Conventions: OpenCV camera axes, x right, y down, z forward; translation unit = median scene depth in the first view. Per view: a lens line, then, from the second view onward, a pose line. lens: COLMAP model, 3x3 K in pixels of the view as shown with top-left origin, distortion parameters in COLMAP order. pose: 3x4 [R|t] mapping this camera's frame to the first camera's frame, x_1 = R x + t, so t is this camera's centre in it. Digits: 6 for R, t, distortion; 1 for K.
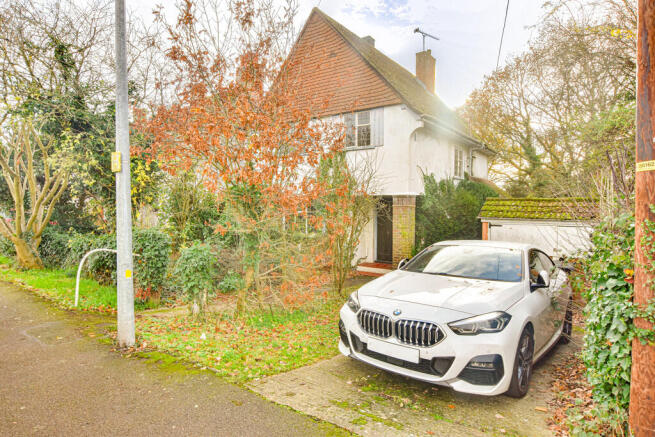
lens RADIAL K [[375.5, 0, 329.8], [0, 375.5, 218.8], [0, 0, 1]] dist [-0.016345, 0.006292]
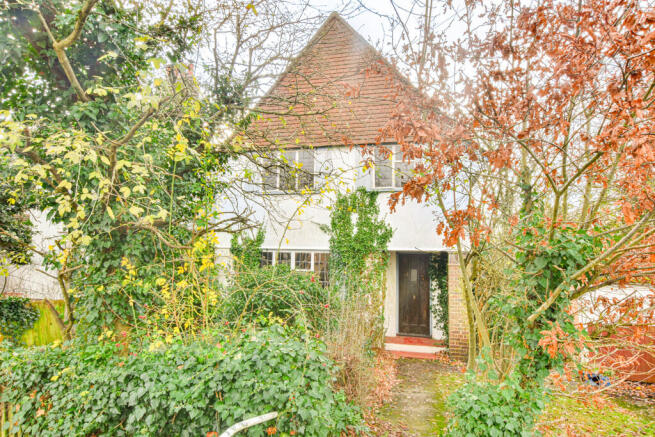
lens RADIAL K [[375.5, 0, 327.9], [0, 375.5, 220.2], [0, 0, 1]] dist [-0.016345, 0.006292]
pose [[0.916493, 0.051442, 0.396730, -0.368482], [-0.003506, 0.992693, -0.120619, -0.030927], [-0.400035, 0.109156, 0.909976, 0.356171]]
